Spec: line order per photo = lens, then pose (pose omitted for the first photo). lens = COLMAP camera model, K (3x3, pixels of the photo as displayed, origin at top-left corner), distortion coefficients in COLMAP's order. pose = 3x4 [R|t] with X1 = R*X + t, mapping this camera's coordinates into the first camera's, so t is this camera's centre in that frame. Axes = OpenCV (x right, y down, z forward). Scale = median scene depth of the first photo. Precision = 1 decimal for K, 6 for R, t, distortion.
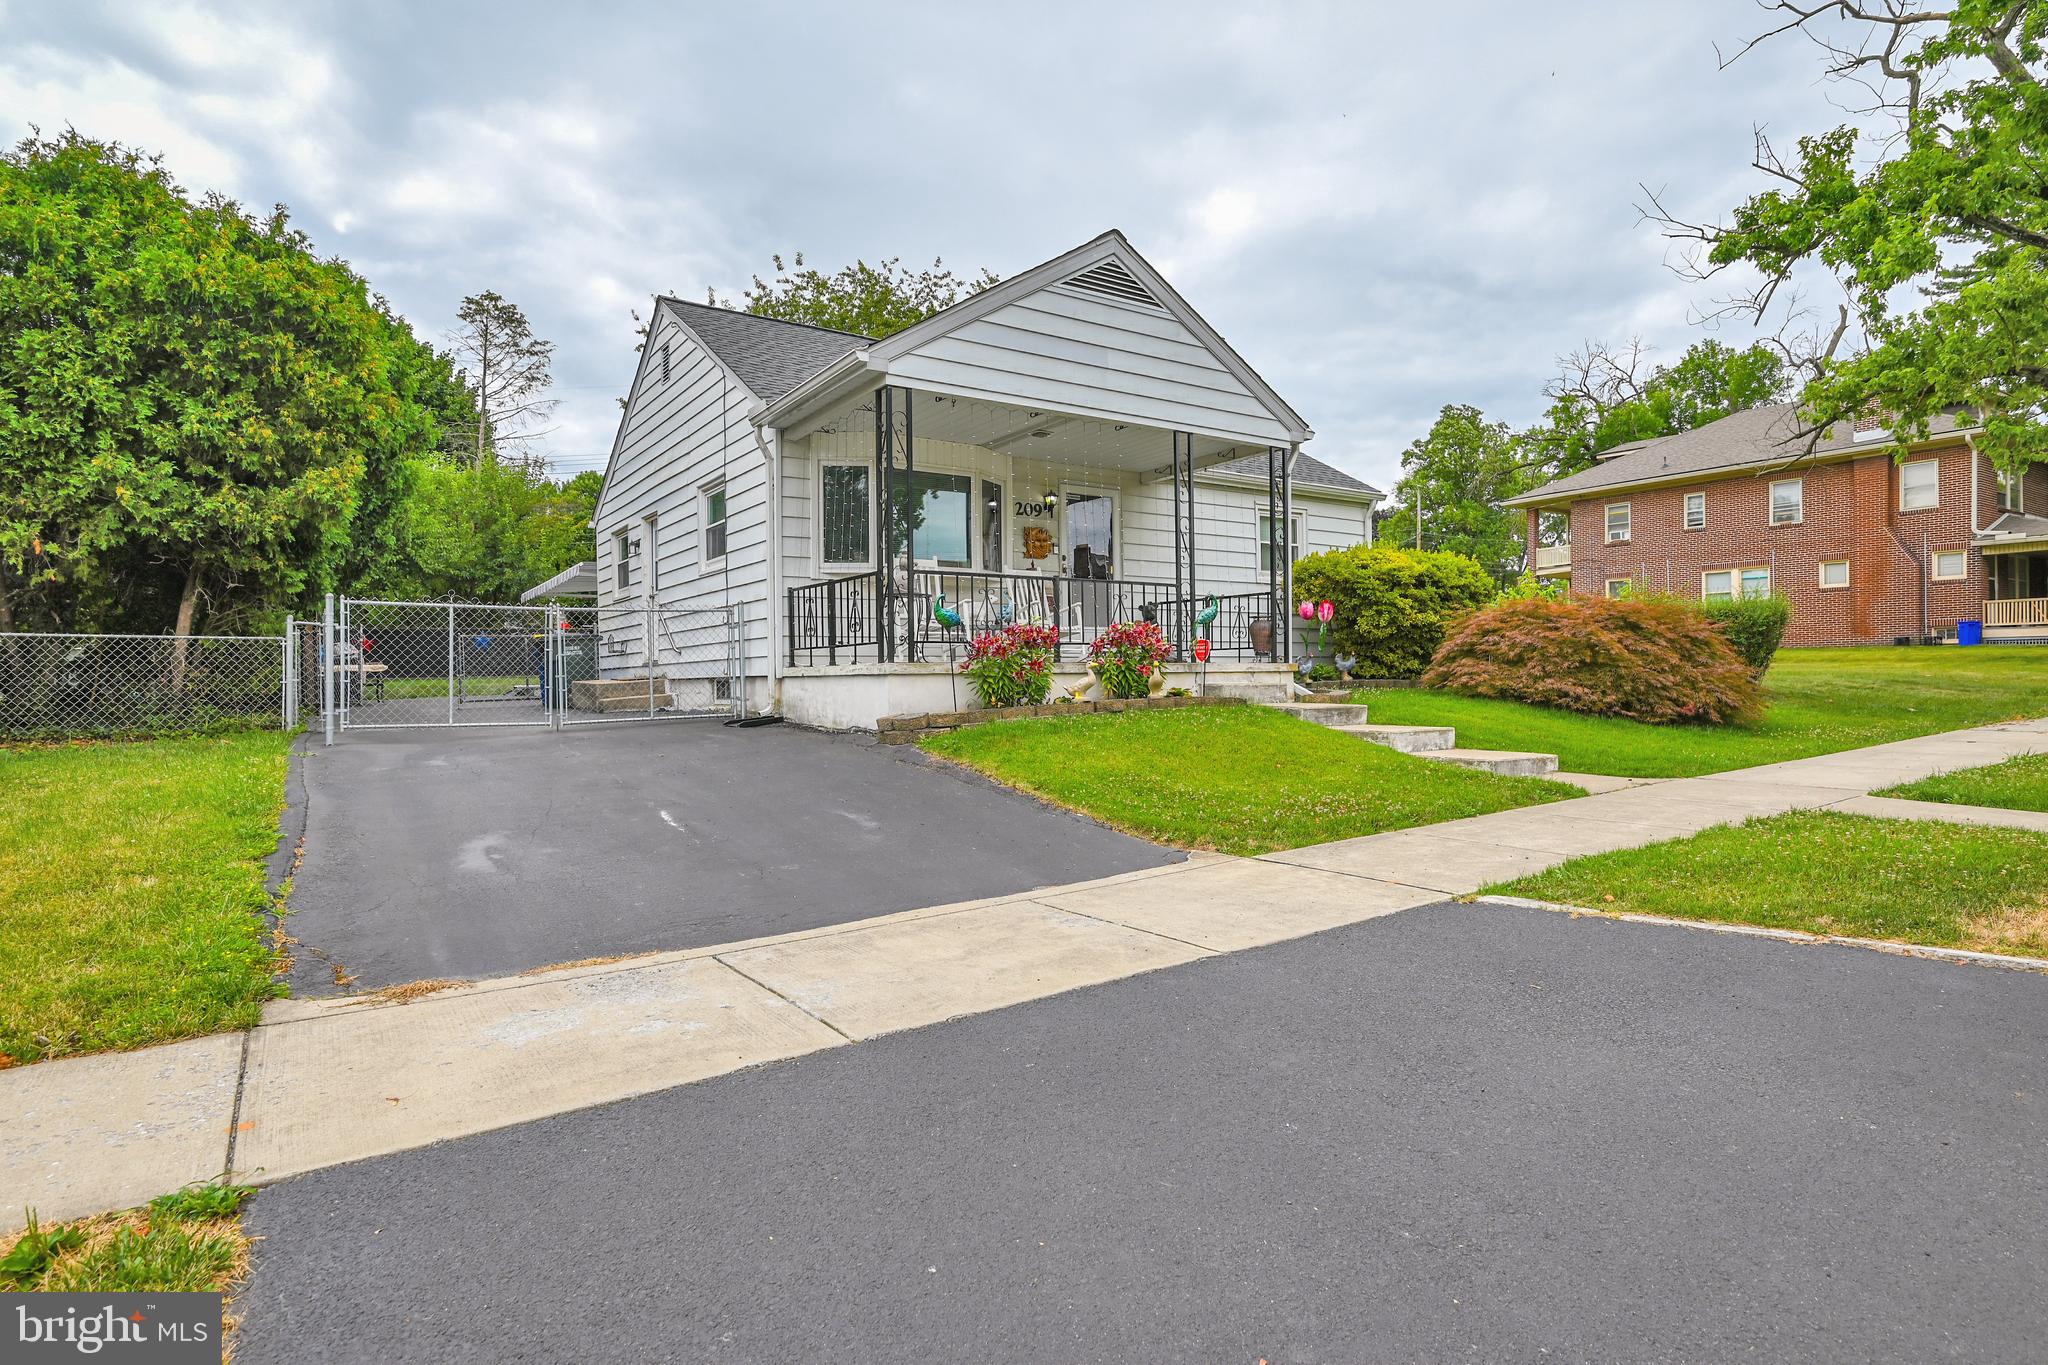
lens RADIAL K [[1086.4, 0, 1020.9], [0, 1086.4, 682.6], [0, 0, 1]] dist [-0.005075, -0.002120]
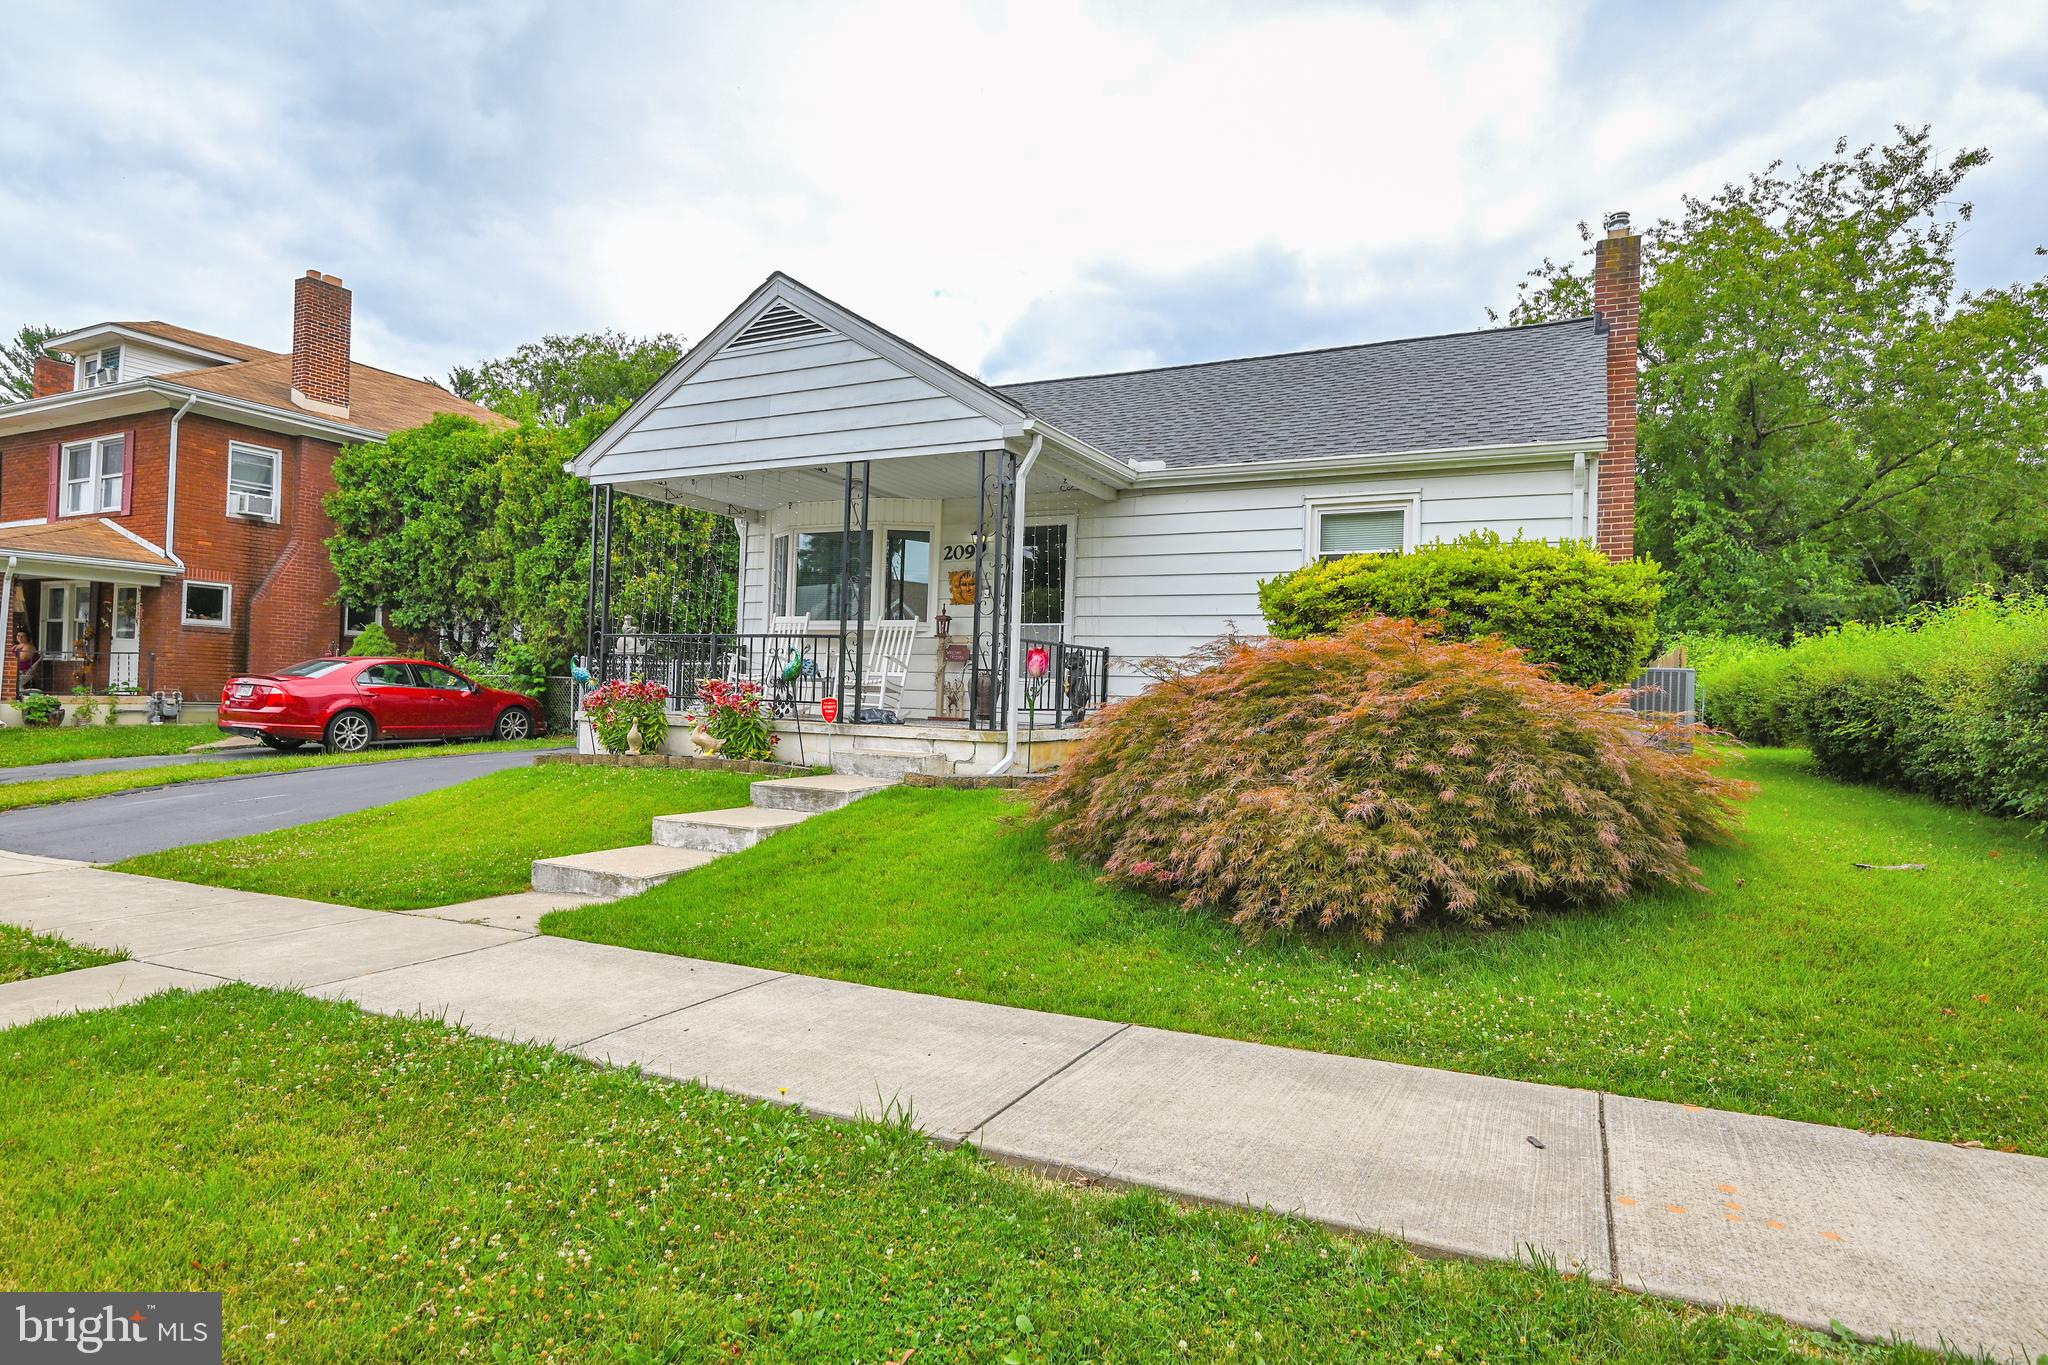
lens RADIAL K [[1086.4, 0, 1022.6], [0, 1086.4, 682.8], [0, 0, 1]] dist [-0.005075, -0.002120]
pose [[0.483797, 0.013547, -0.875075, 1.026808], [-0.036523, 0.999322, -0.004721, -0.054685], [0.874418, 0.034244, 0.483964, 0.725898]]
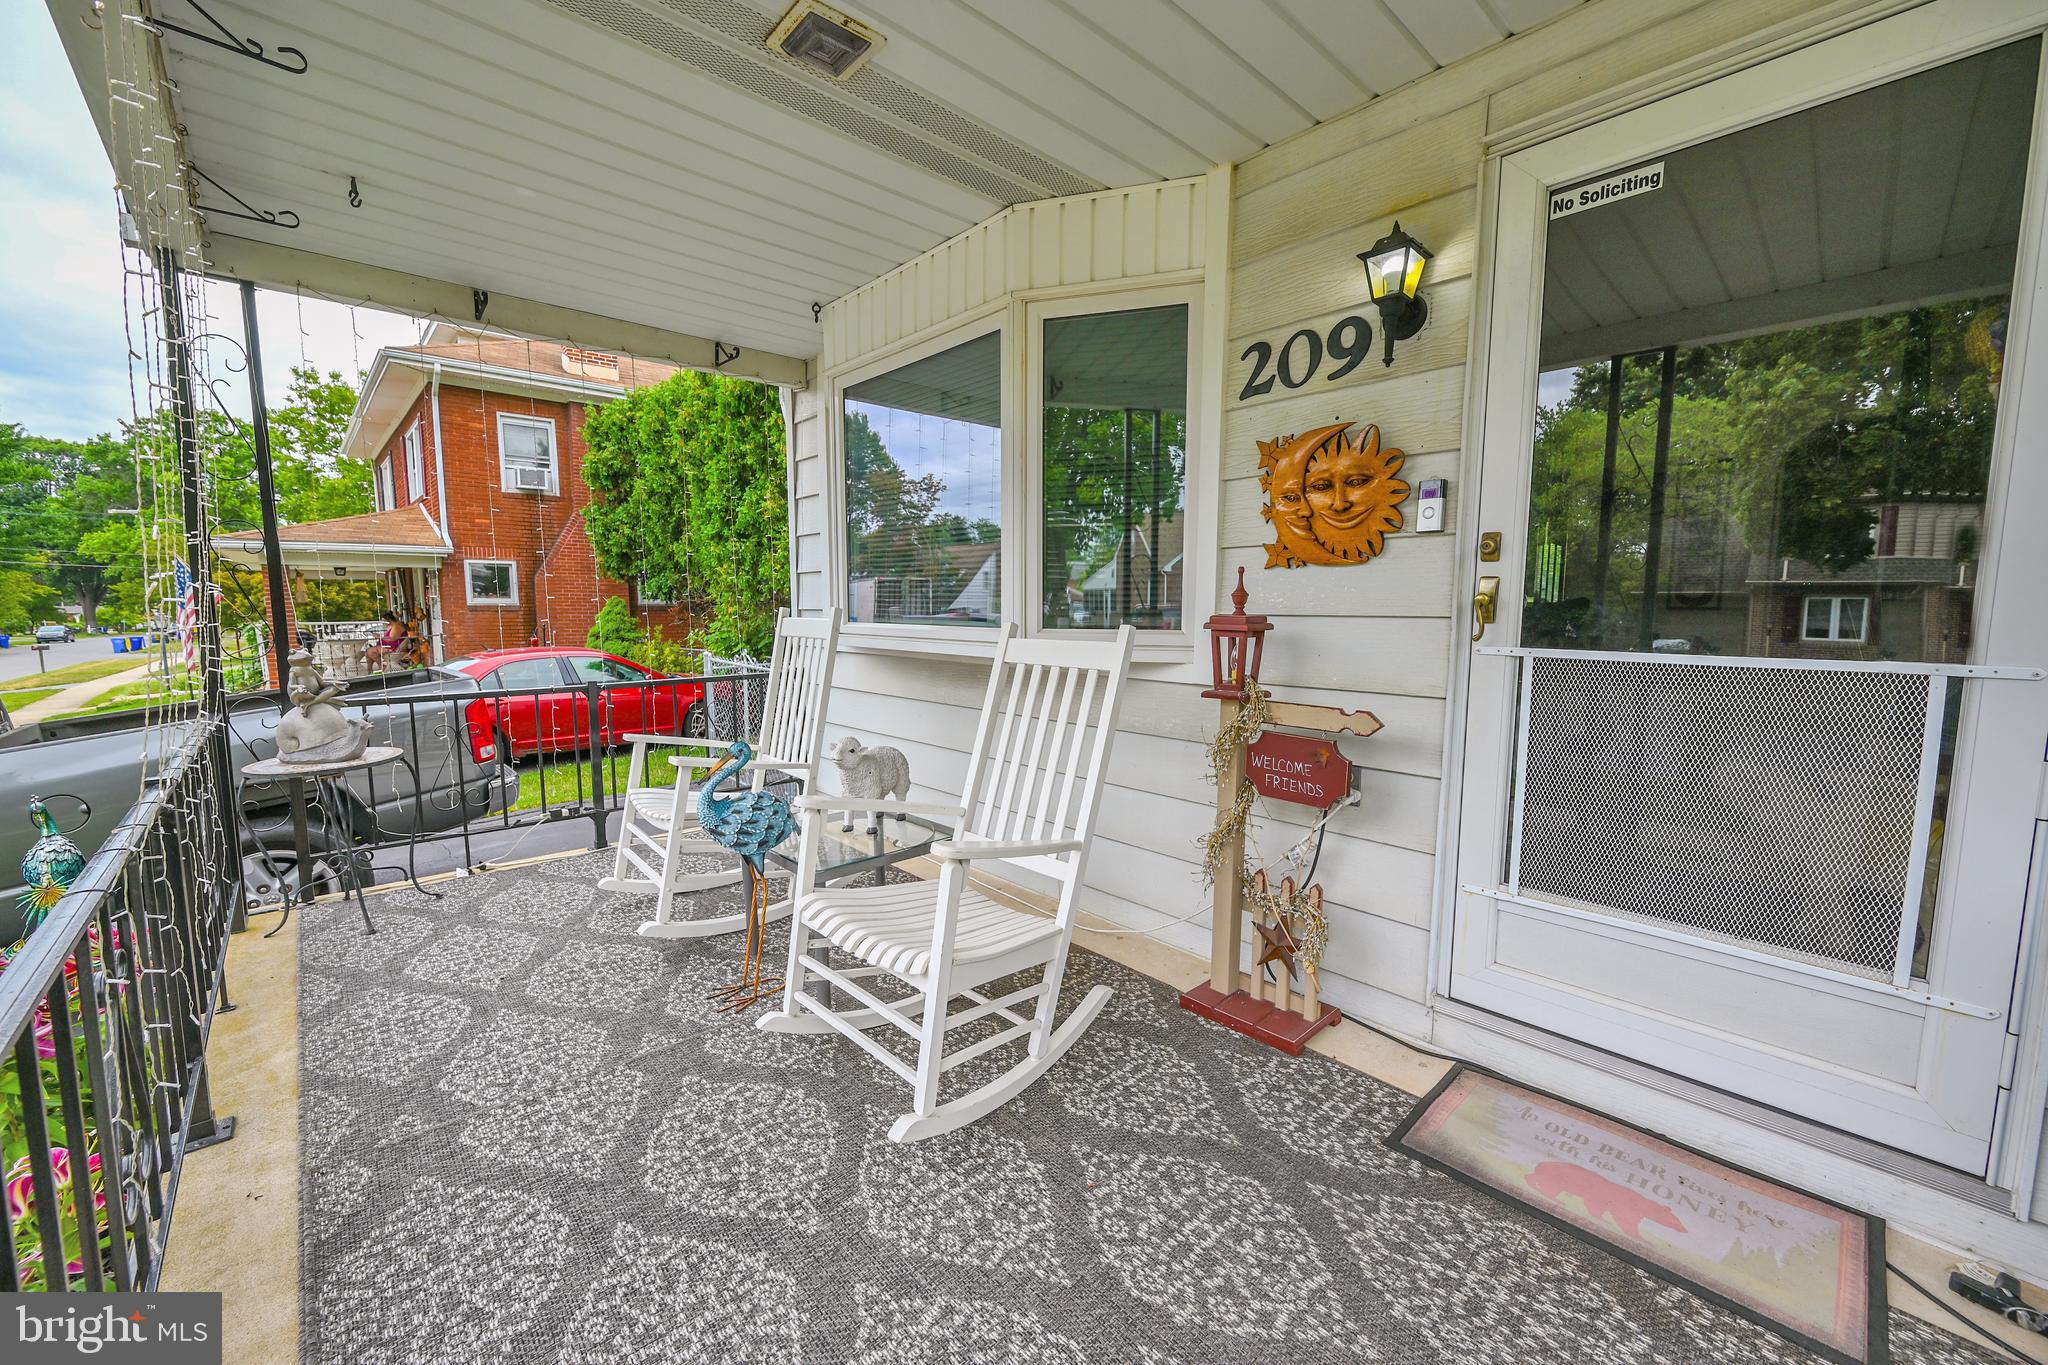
lens RADIAL K [[818.5, 0, 1017.1], [0, 818.5, 684.9], [0, 0, 1]] dist [-0.000434, 0.000291]
pose [[0.140730, 0.108375, -0.984099, 0.219505], [-0.001799, 0.994017, 0.109210, -0.130589], [0.990046, -0.013599, 0.140083, 1.102813]]
